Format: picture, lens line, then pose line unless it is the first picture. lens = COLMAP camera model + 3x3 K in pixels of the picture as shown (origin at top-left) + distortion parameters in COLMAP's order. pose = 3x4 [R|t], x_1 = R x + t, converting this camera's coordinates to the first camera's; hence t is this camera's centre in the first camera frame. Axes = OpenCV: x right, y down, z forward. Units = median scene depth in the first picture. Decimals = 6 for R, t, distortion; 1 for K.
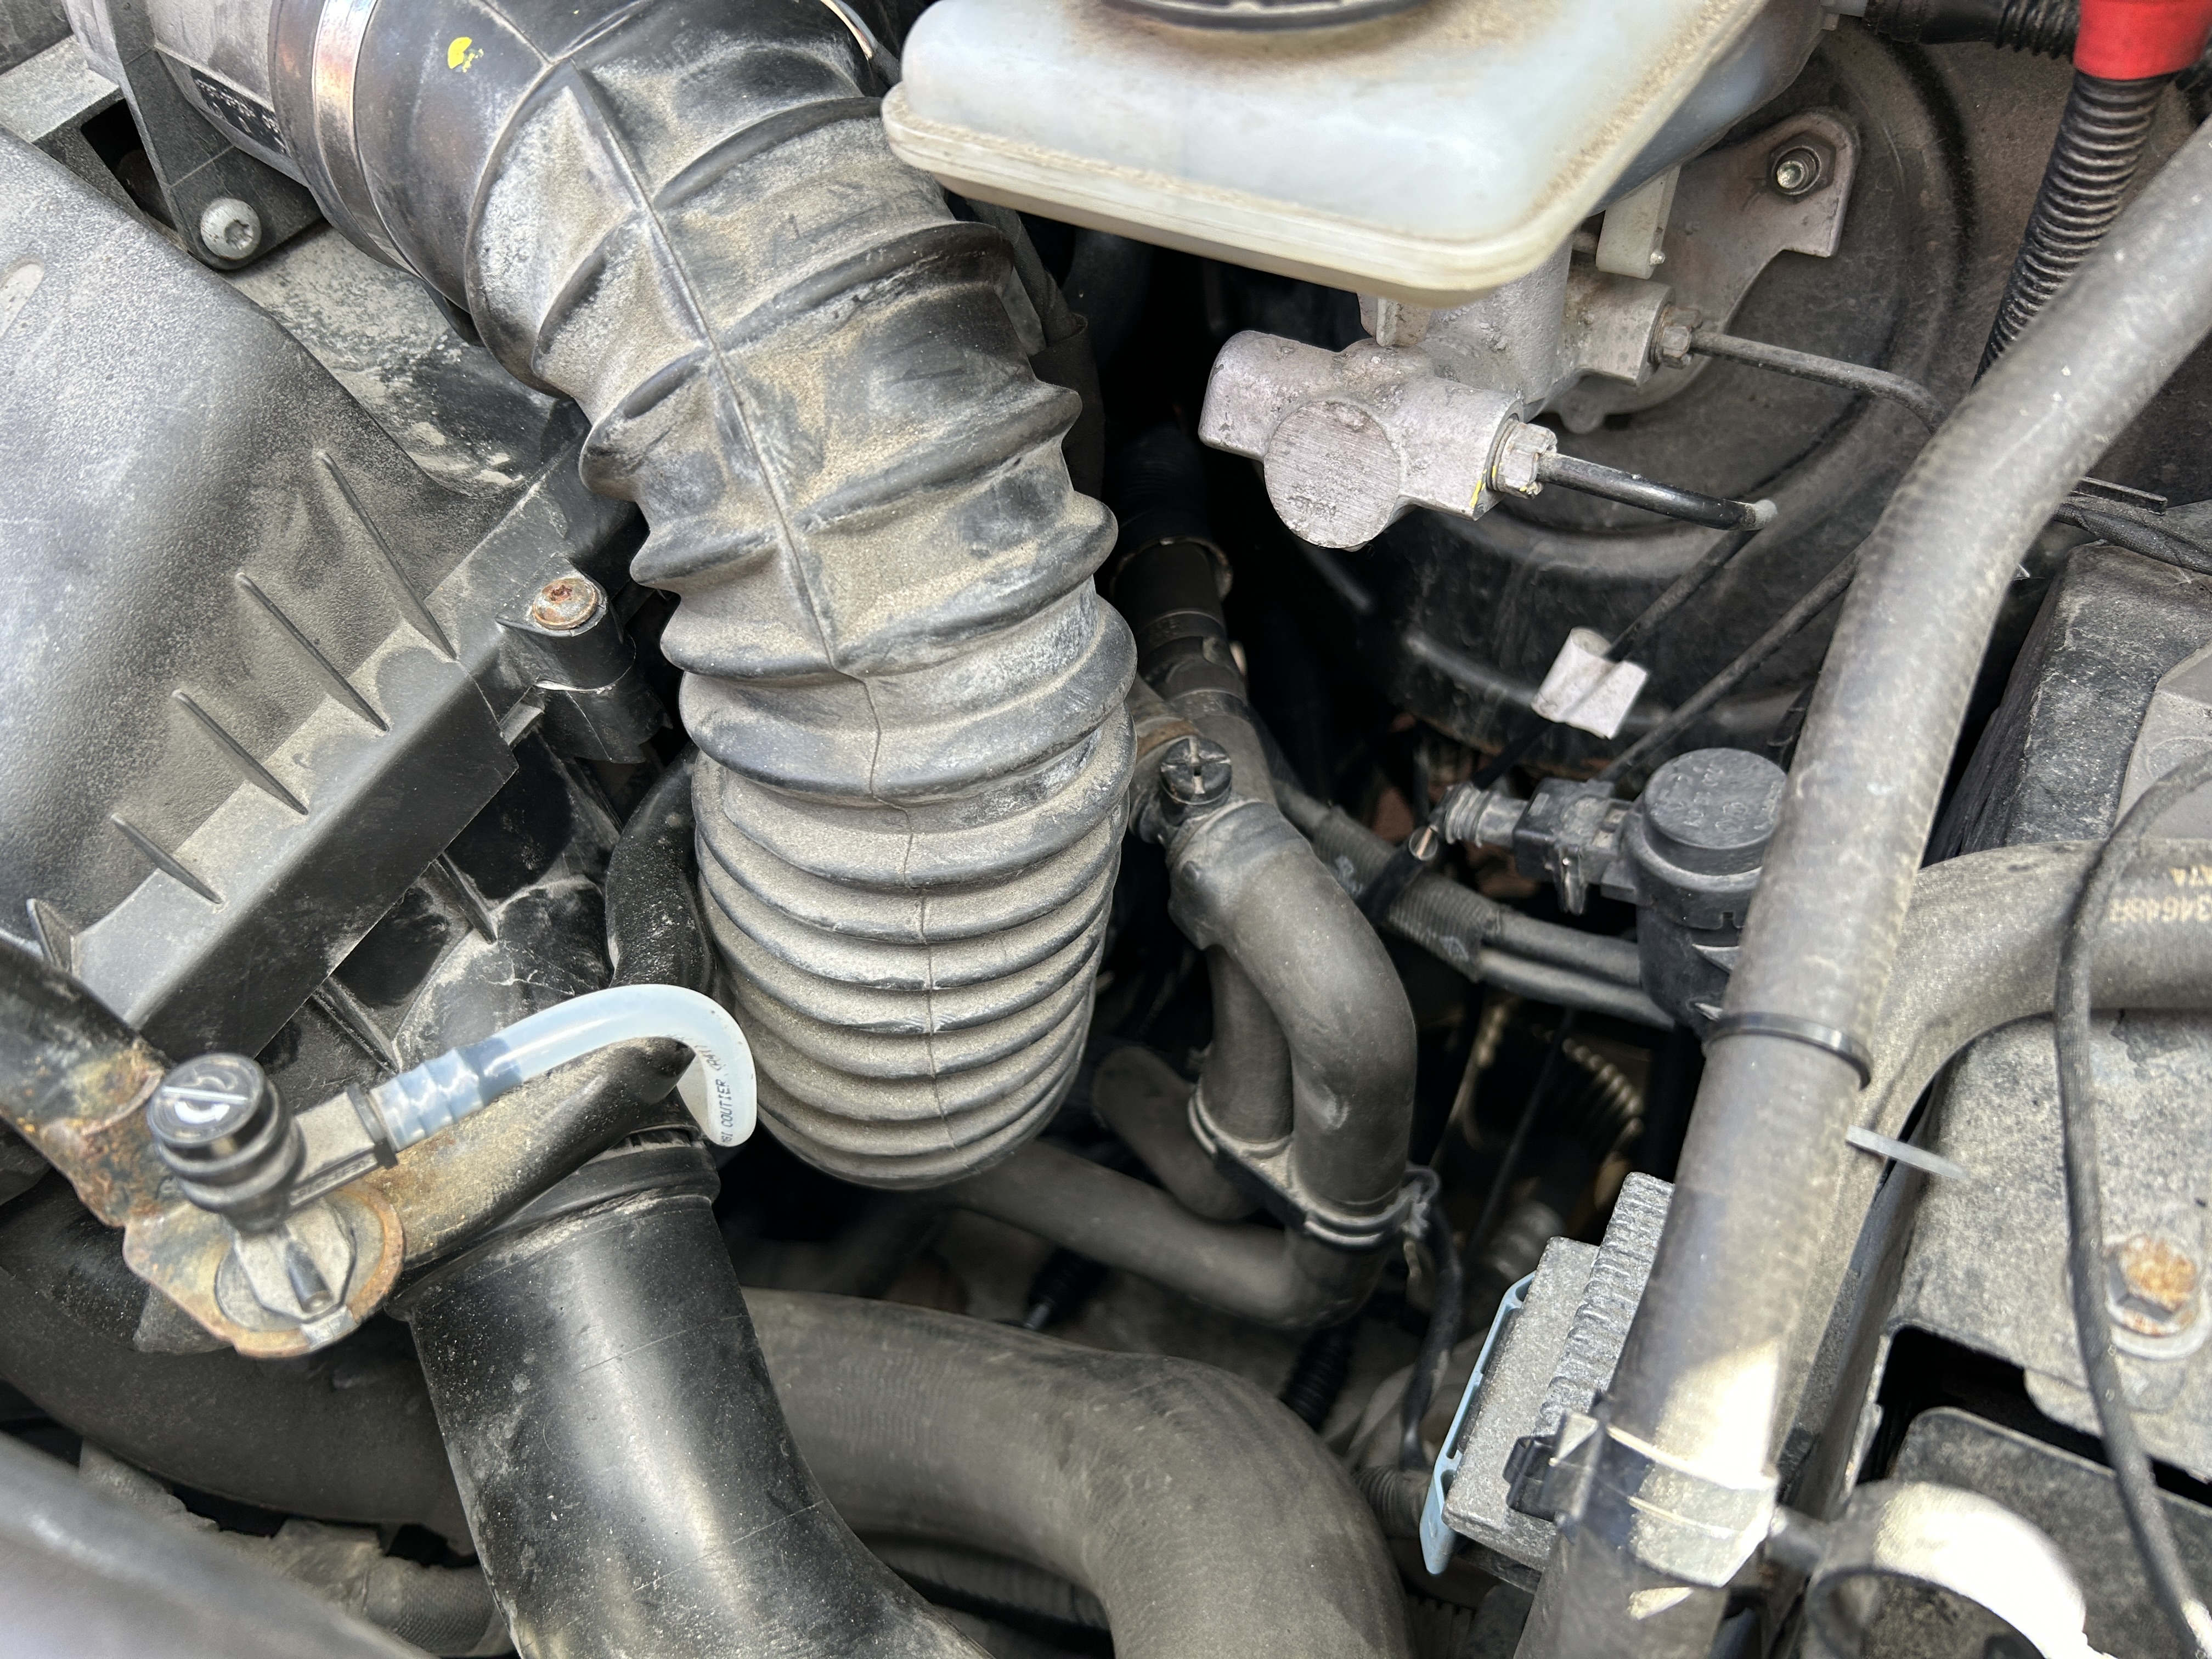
lens RADIAL K [[1806.8, 0, 1065.6], [0, 1806.8, 837.6], [0, 0, 1]] dist [0.075010, -0.176060]
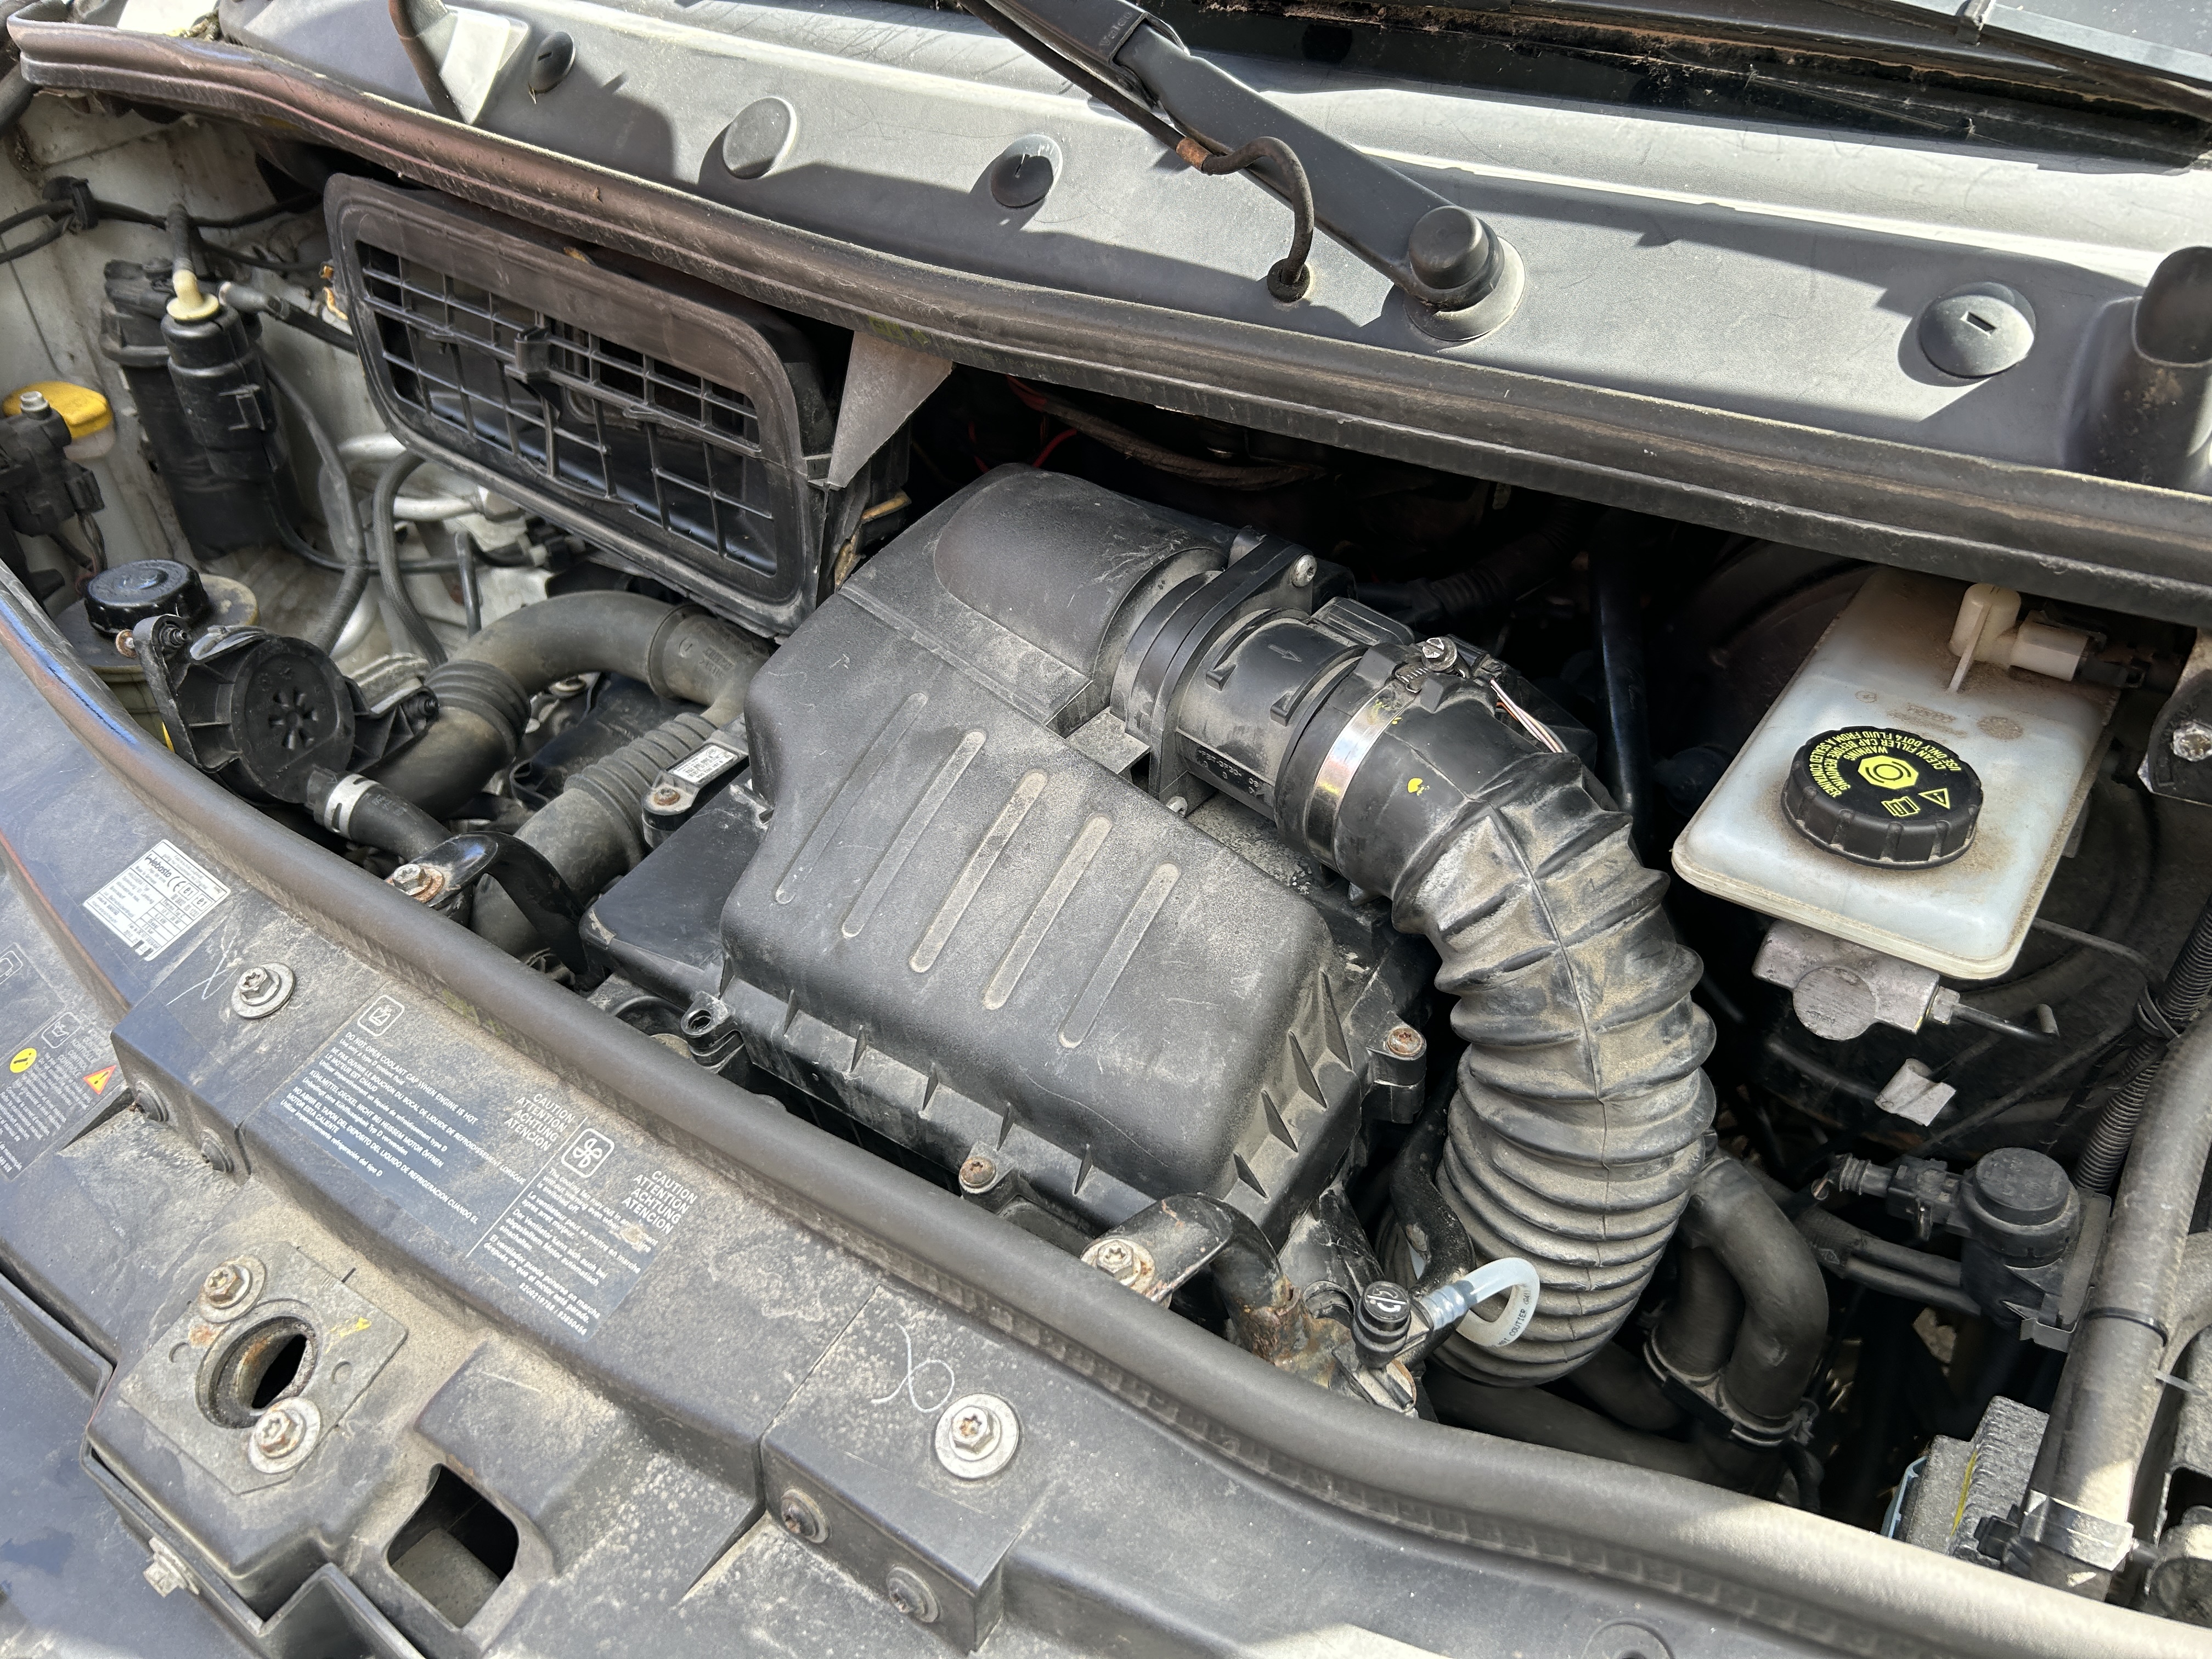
lens RADIAL K [[1684.2, 0, 1106.0], [0, 1684.2, 829.5], [0, 0, 1]] dist [0.041040, -0.067040]
pose [[0.997280, 0.049908, -0.054236, -0.571545], [-0.057747, 0.986353, -0.154183, -0.066884], [0.045801, 0.156895, 0.986553, -0.883757]]
